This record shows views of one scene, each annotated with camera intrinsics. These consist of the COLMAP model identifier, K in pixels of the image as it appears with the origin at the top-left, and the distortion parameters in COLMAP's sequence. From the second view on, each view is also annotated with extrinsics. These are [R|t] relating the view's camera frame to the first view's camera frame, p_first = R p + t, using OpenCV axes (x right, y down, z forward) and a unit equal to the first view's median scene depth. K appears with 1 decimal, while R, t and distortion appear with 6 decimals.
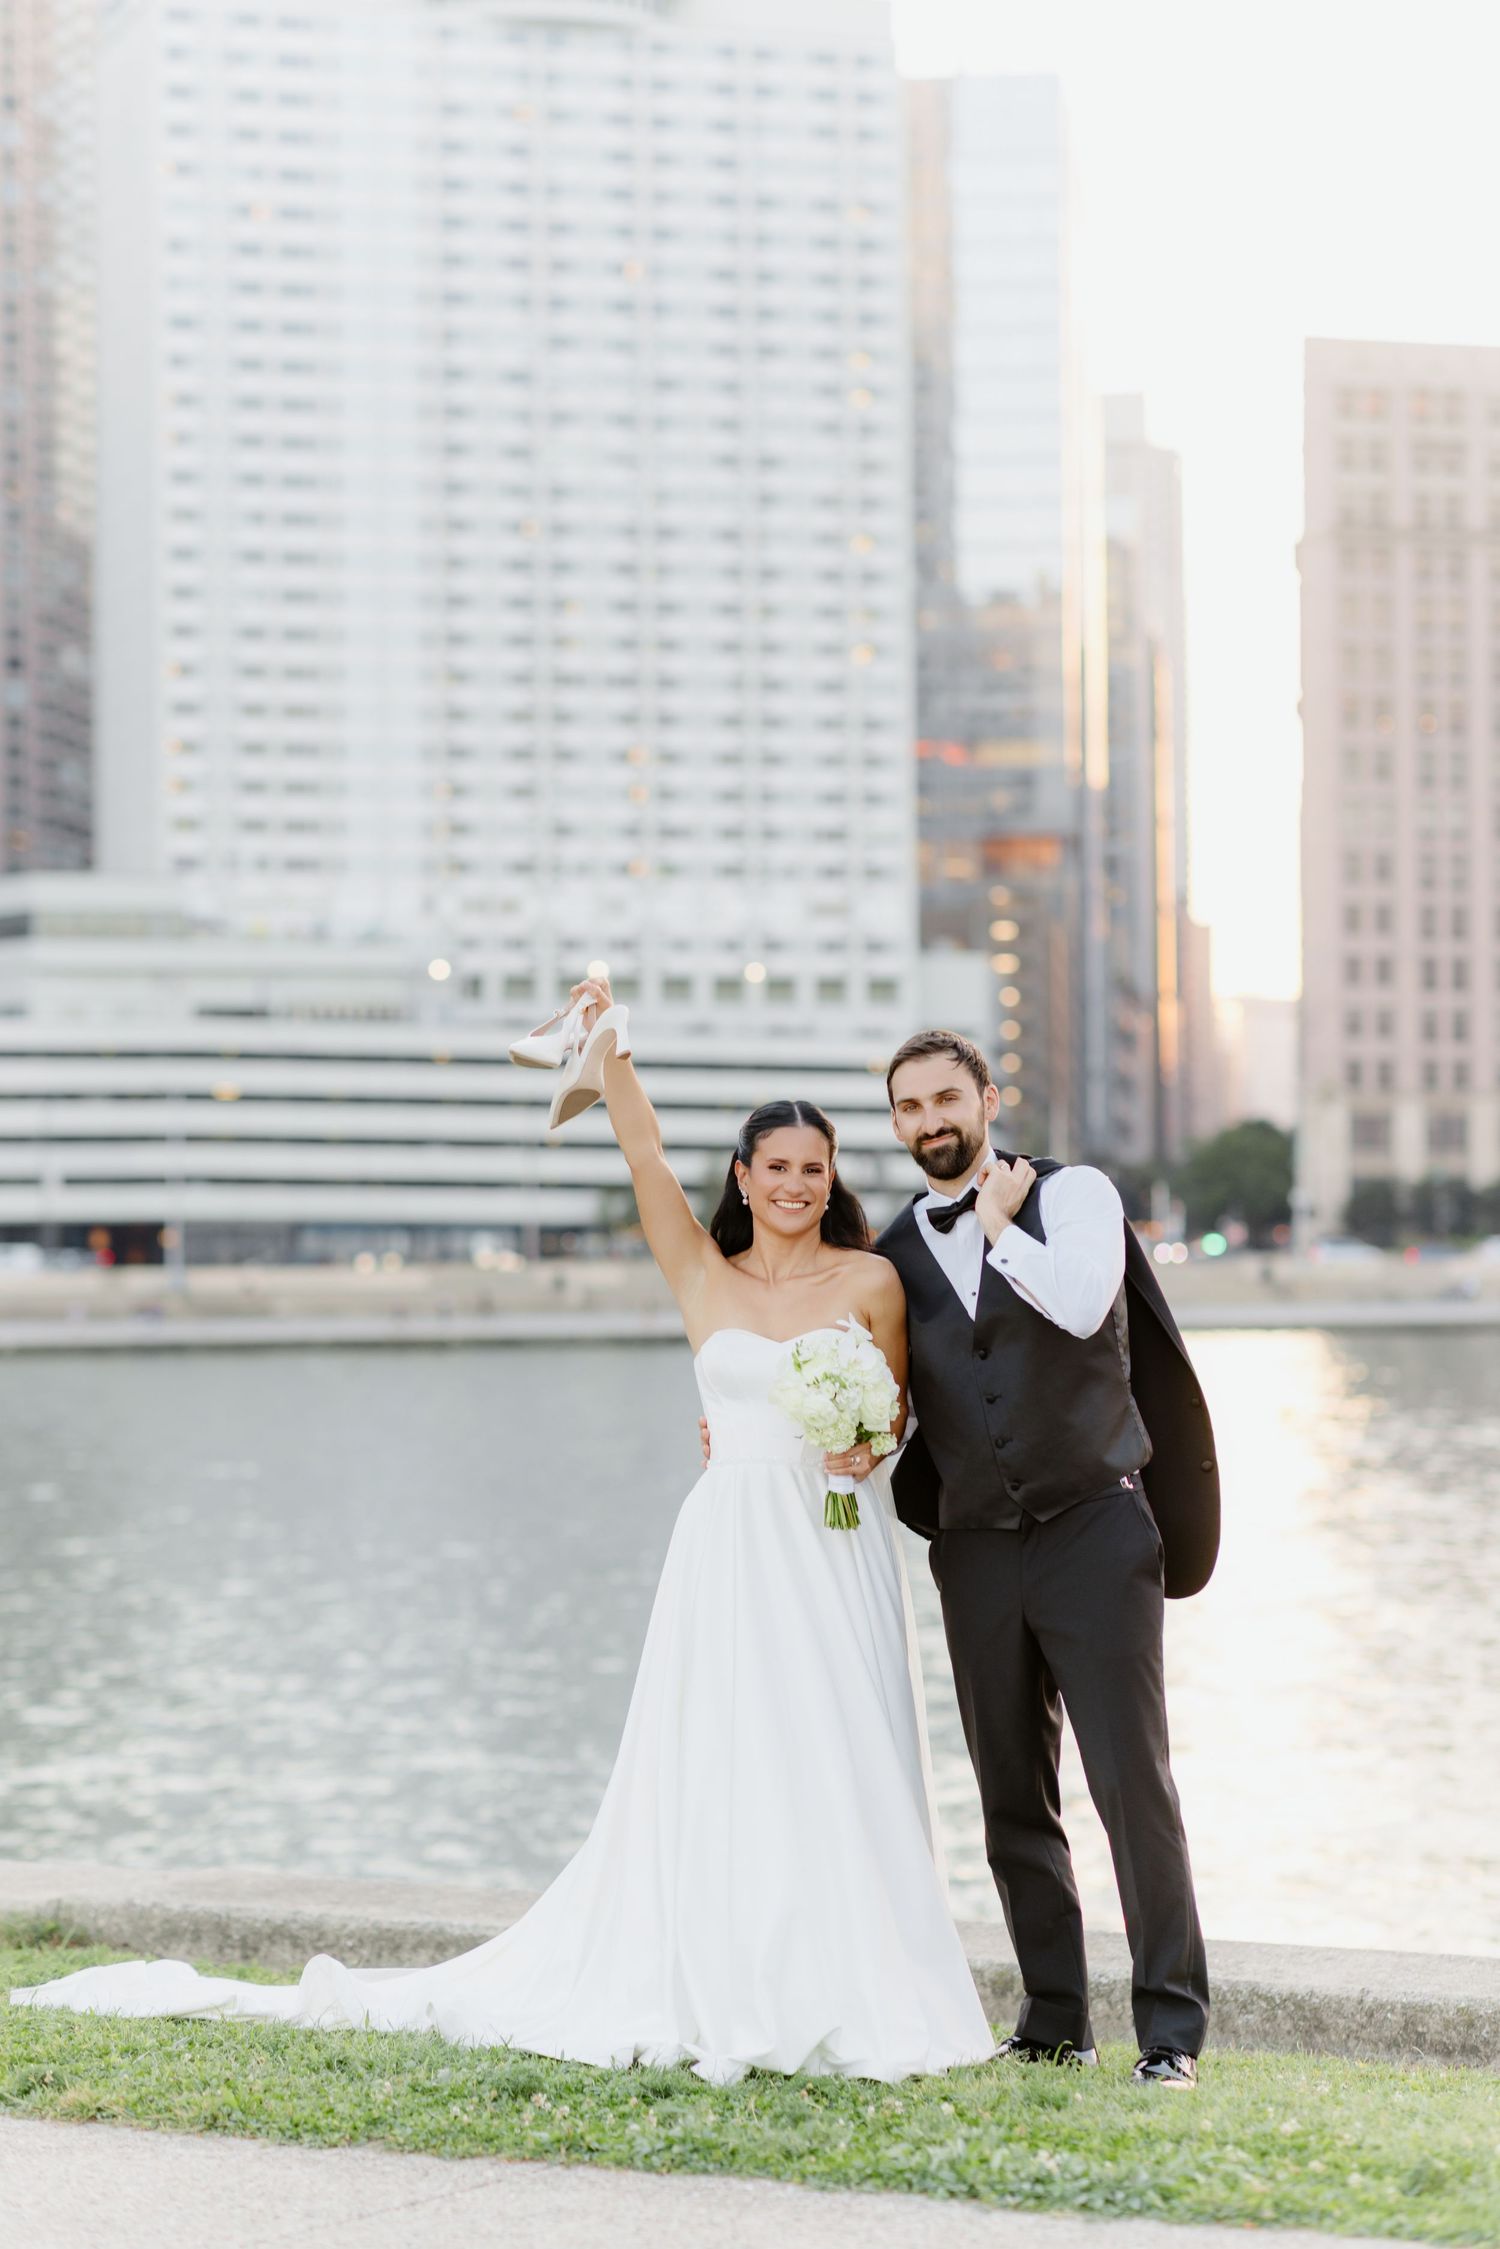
lens RADIAL K [[5718.7, 0, 750.0], [0, 5718.7, 1124.5], [0, 0, 1]] dist [0.057350, -0.312186]
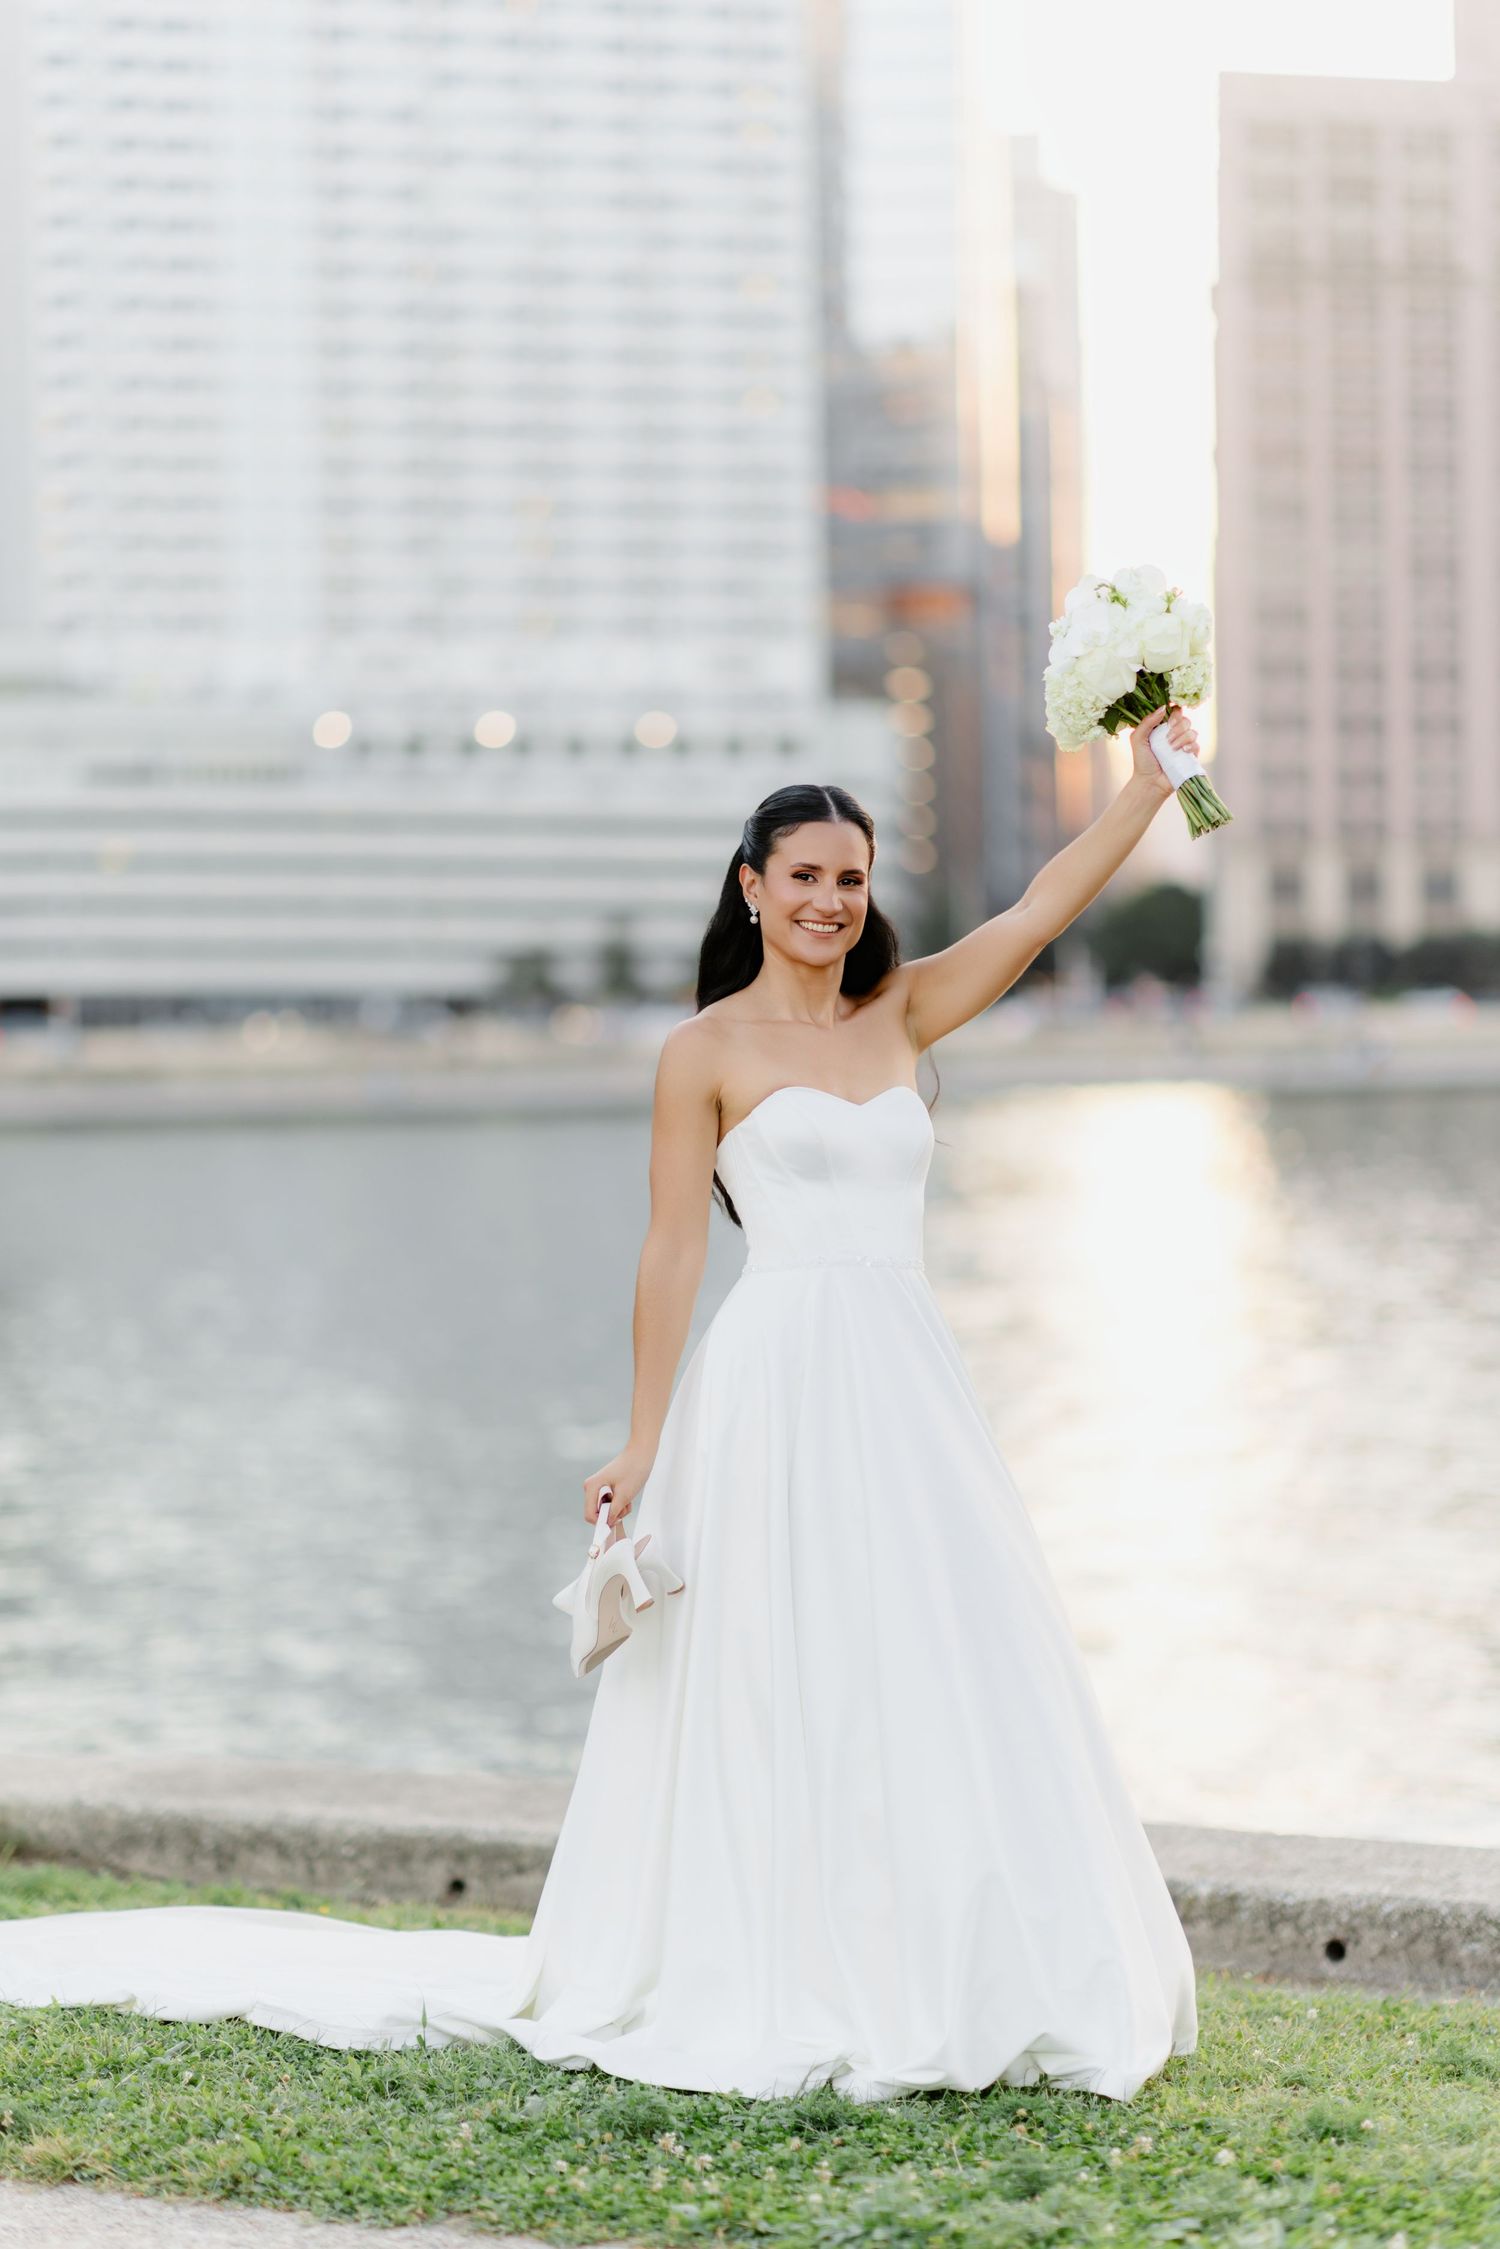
lens RADIAL K [[5558.6, 0, 750.0], [0, 5558.6, 1124.5], [0, 0, 1]] dist [0.029400, 0.307239]
pose [[0.999620, -0.011666, 0.024965, -0.030208], [0.010618, 0.999073, 0.041713, 0.005189], [-0.025428, -0.041432, 0.998818, 0.198015]]
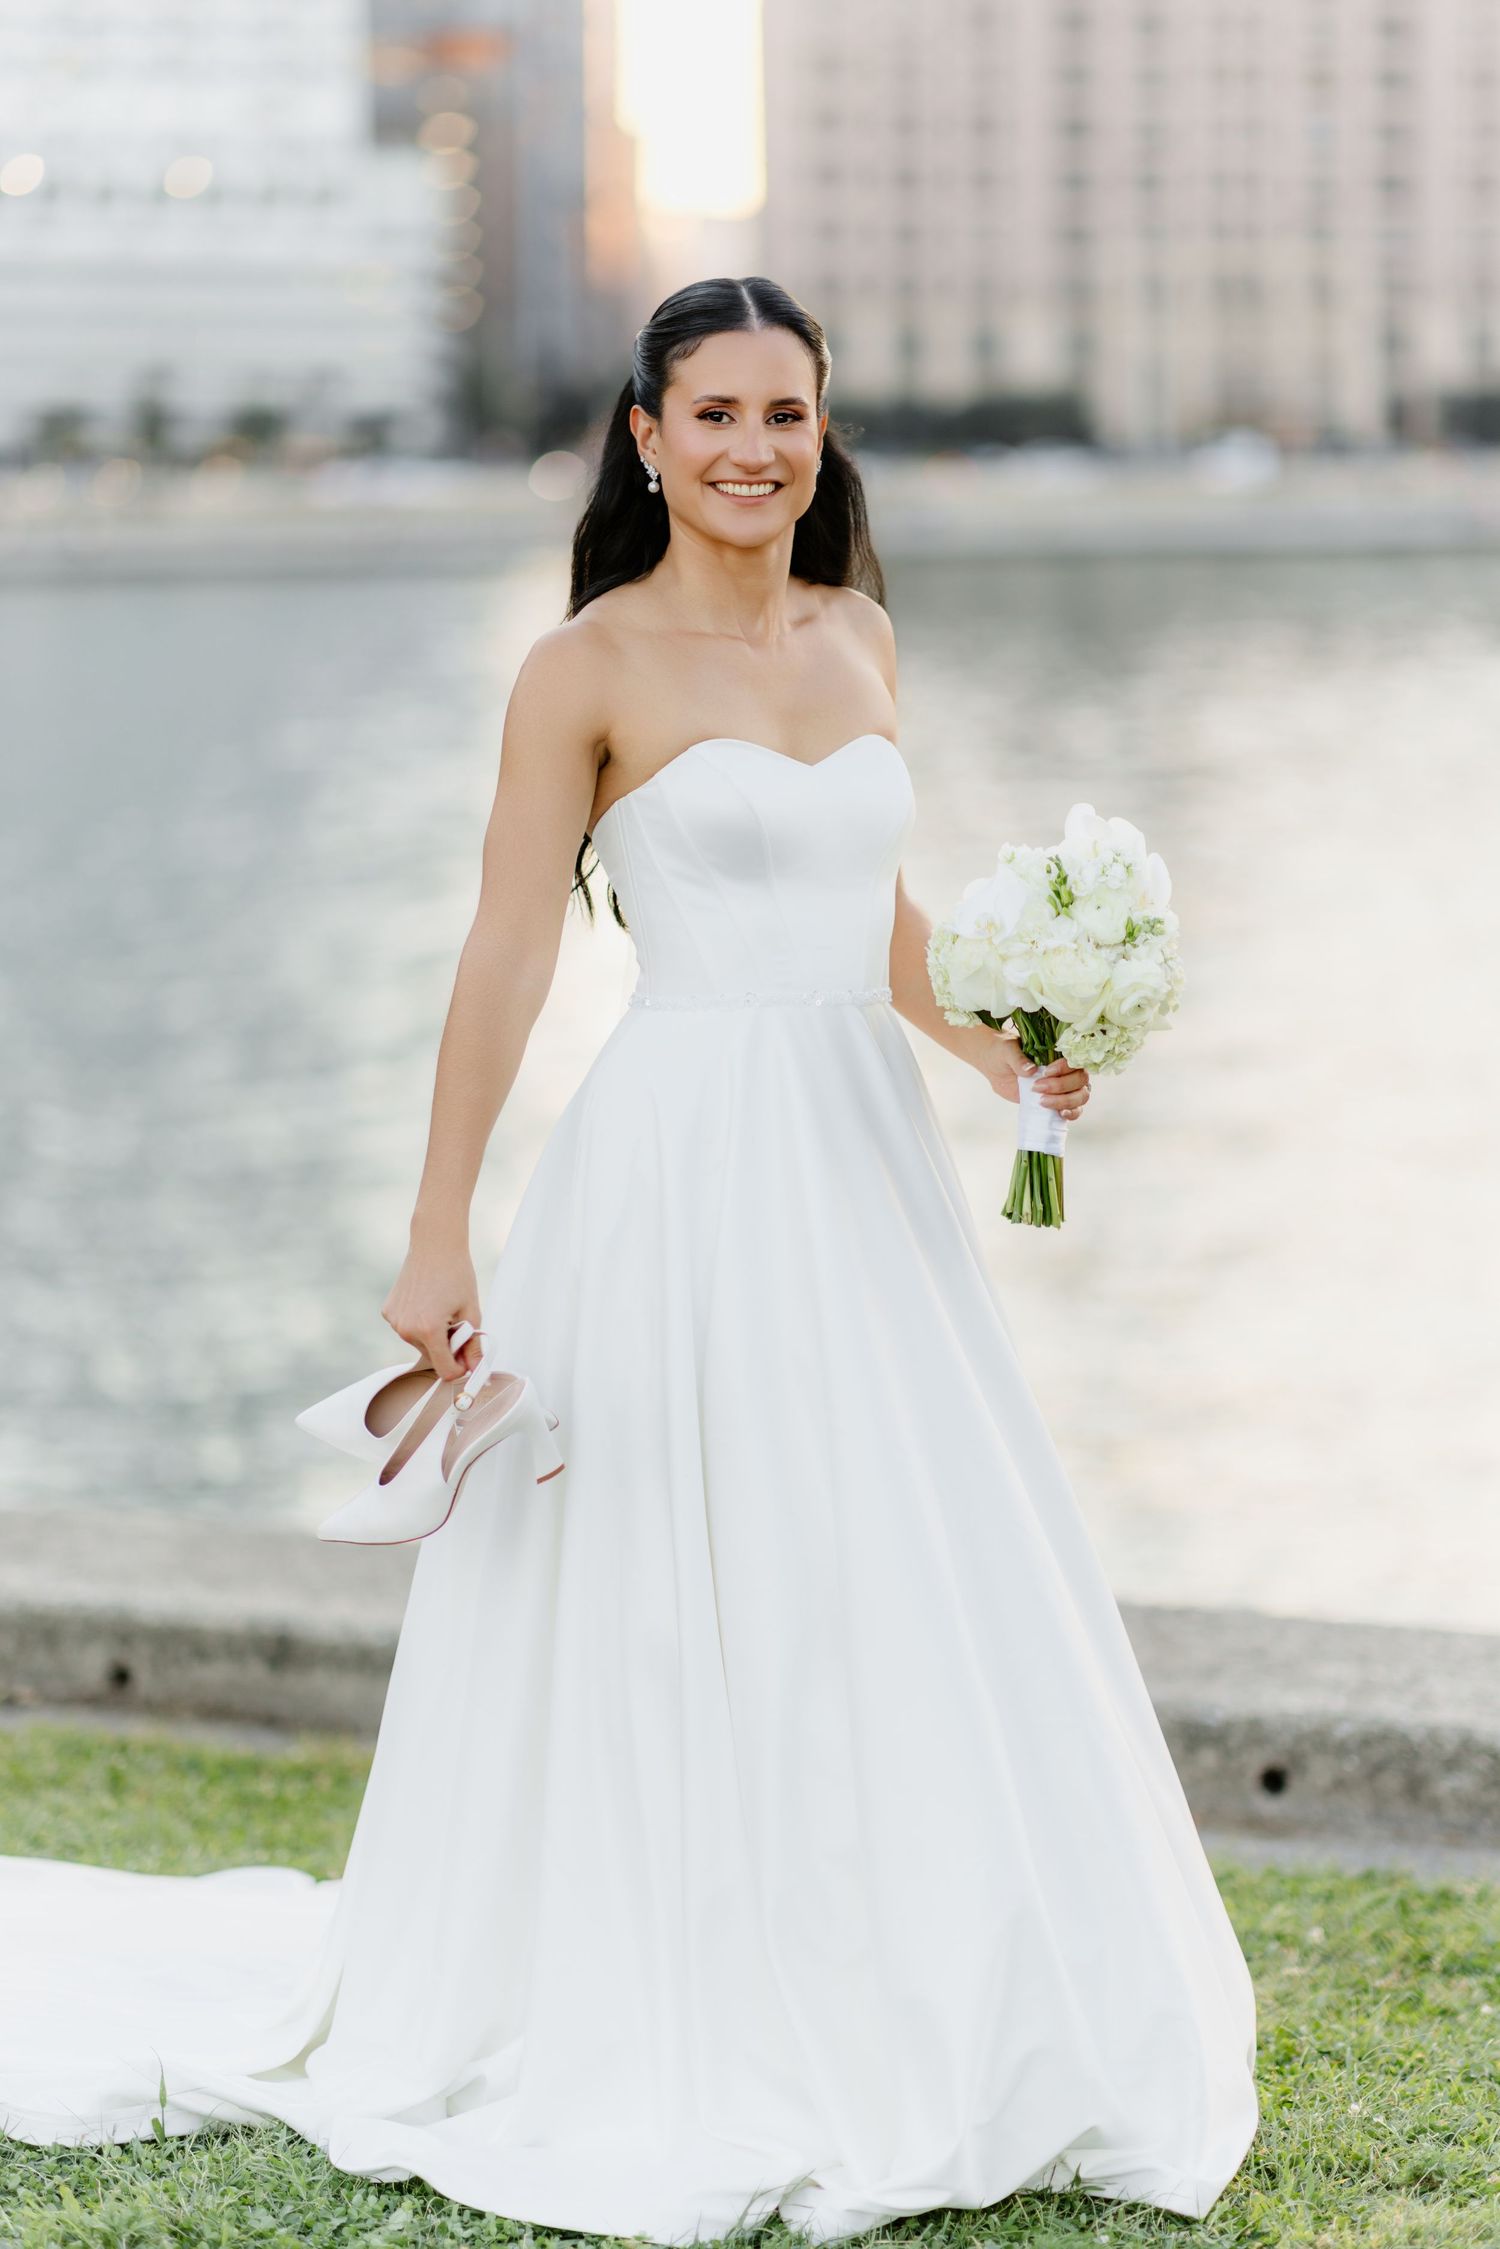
lens RADIAL K [[5369.0, 0, 750.0], [0, 5369.0, 1124.5], [0, 0, 1]] dist [-0.011650, 0.428640]
pose [[0.993198, -0.021066, 0.114517, -0.047640], [0.004228, 0.989375, 0.145327, -0.000558], [-0.116362, -0.143855, 0.982734, 0.365464]]
